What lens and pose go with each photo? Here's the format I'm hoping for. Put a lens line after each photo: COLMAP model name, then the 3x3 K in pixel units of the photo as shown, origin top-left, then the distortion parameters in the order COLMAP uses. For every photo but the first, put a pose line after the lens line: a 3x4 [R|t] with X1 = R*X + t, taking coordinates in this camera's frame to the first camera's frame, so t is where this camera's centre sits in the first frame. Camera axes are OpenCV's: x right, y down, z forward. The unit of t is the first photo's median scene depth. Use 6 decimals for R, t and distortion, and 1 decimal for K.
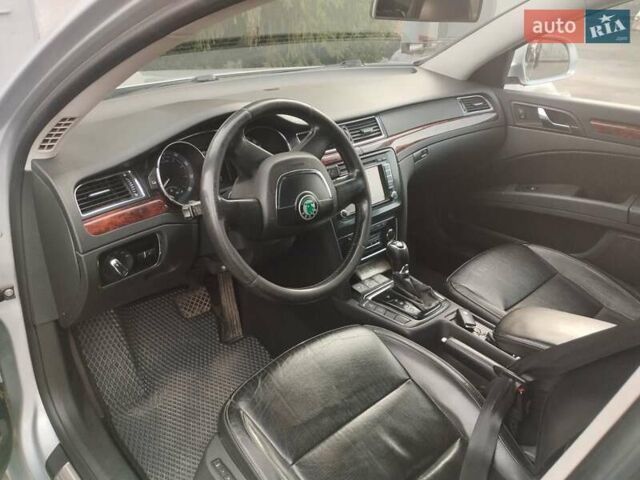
lens RADIAL K [[541.8, 0, 321.2], [0, 541.8, 244.9], [0, 0, 1]] dist [0.059903, -0.086812]
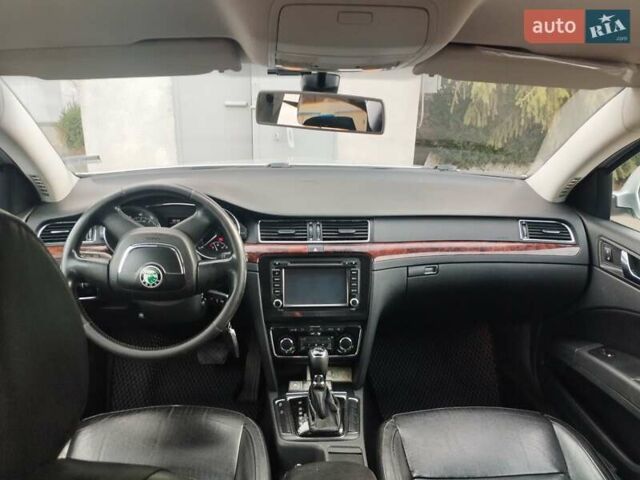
lens RADIAL K [[541.8, 0, 321.2], [0, 541.8, 244.9], [0, 0, 1]] dist [0.059903, -0.086812]
pose [[0.762936, 0.193735, -0.616762, 0.577812], [-0.285740, 0.956846, -0.052899, -0.107728], [0.579898, 0.216592, 0.785370, 0.185616]]
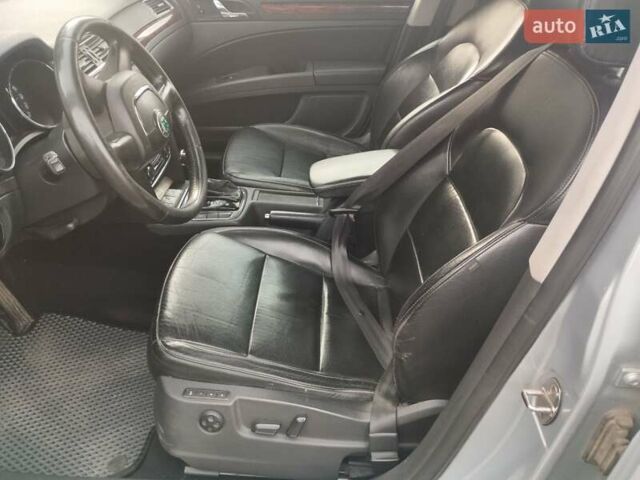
lens RADIAL K [[541.8, 0, 321.2], [0, 541.8, 244.9], [0, 0, 1]] dist [0.059903, -0.086812]
pose [[0.691942, -0.404685, 0.597868, -0.318852], [0.312251, 0.914417, 0.257567, -0.022099], [-0.650934, 0.008463, 0.759087, 0.045790]]
